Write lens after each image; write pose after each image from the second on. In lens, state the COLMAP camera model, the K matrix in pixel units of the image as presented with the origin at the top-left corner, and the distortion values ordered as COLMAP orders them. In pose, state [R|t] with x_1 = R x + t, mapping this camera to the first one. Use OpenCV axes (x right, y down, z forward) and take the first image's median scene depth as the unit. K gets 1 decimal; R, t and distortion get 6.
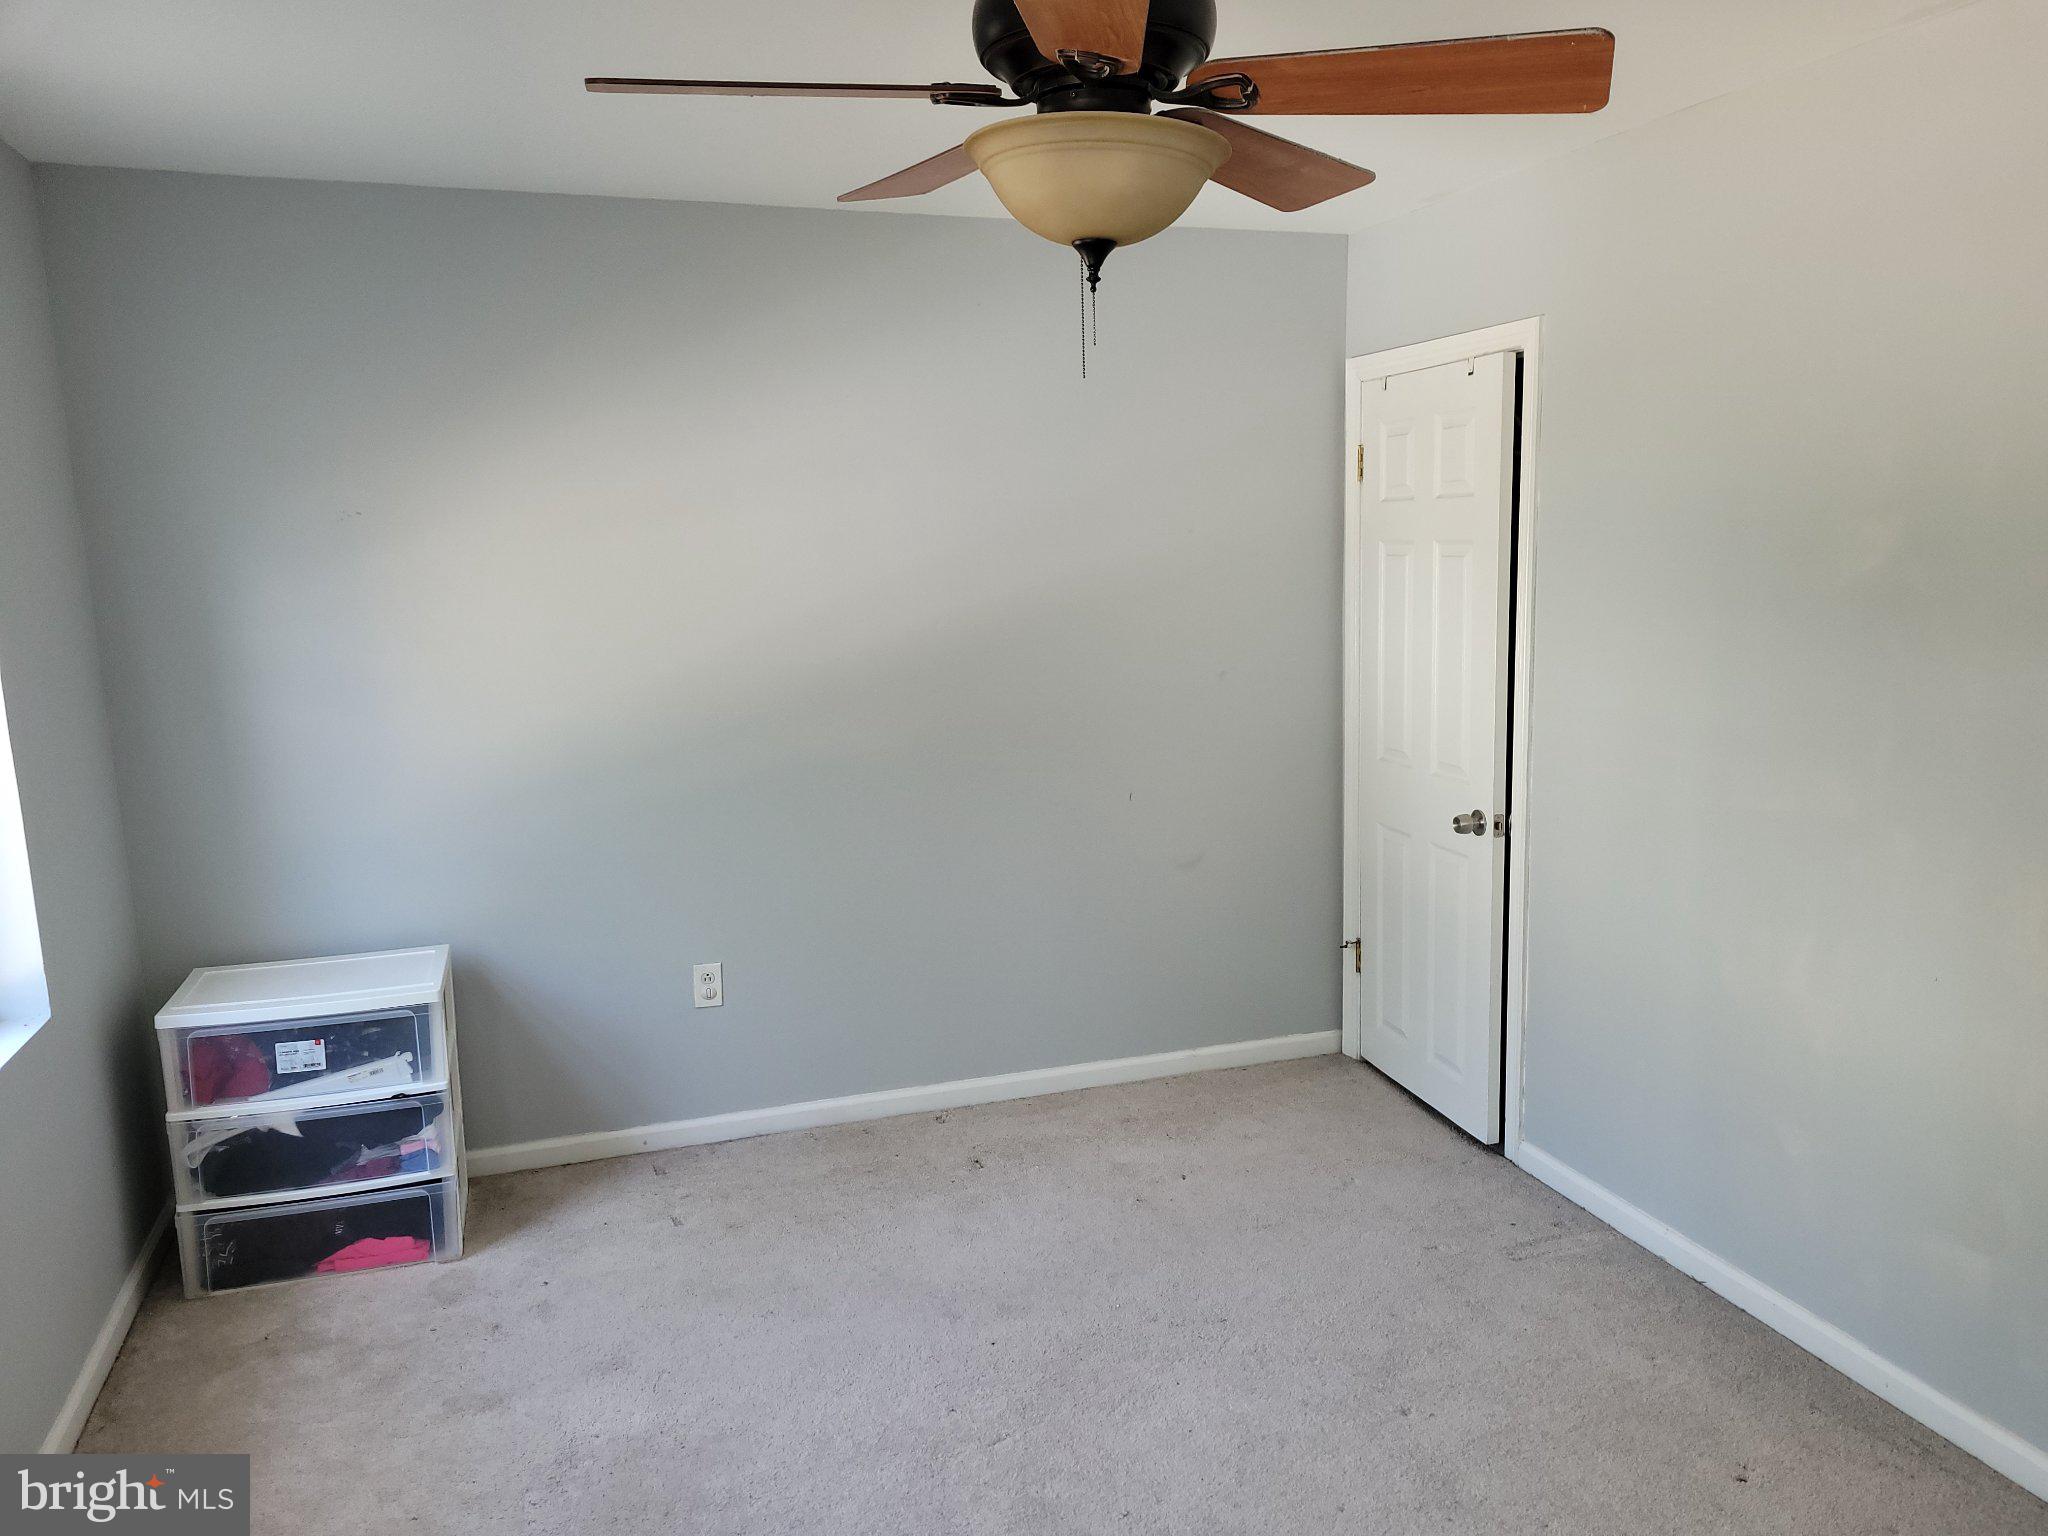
lens RADIAL K [[1535.1, 0, 1061.8], [0, 1535.1, 774.8], [0, 0, 1]] dist [0.081276, -0.062113]
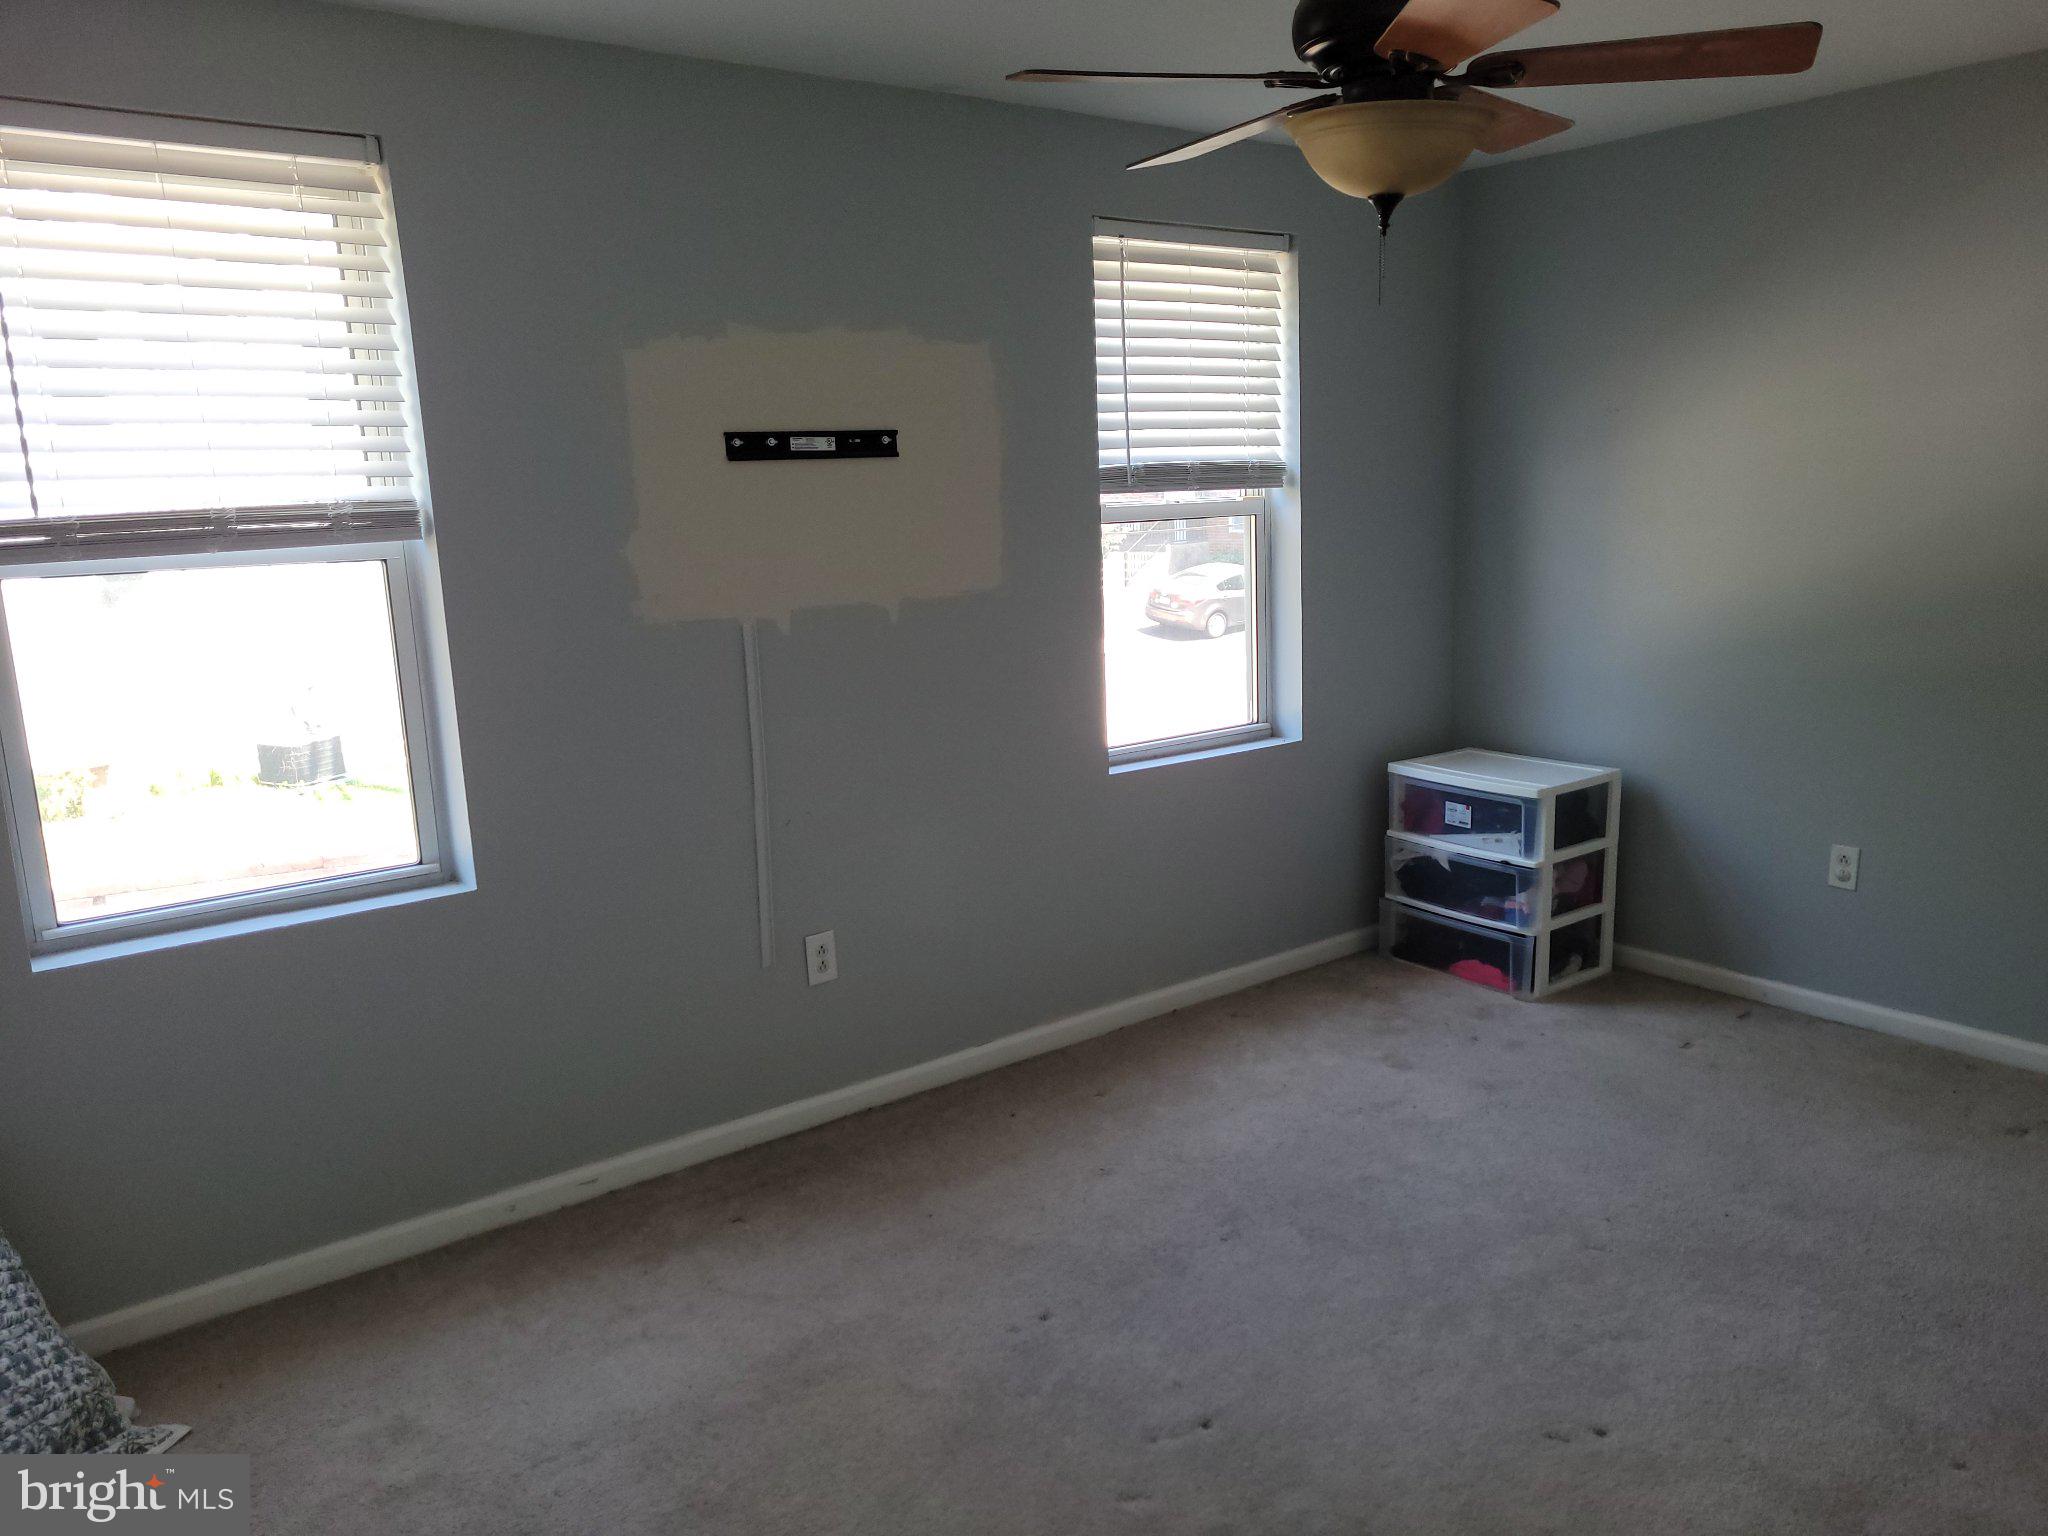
lens RADIAL K [[1535.1, 0, 1061.8], [0, 1535.1, 774.8], [0, 0, 1]] dist [0.081276, -0.062113]
pose [[0.316097, 0.180098, -0.931476, 0.655473], [-0.123416, 0.981280, 0.147846, -0.012426], [0.940665, 0.068226, 0.332407, 0.212061]]
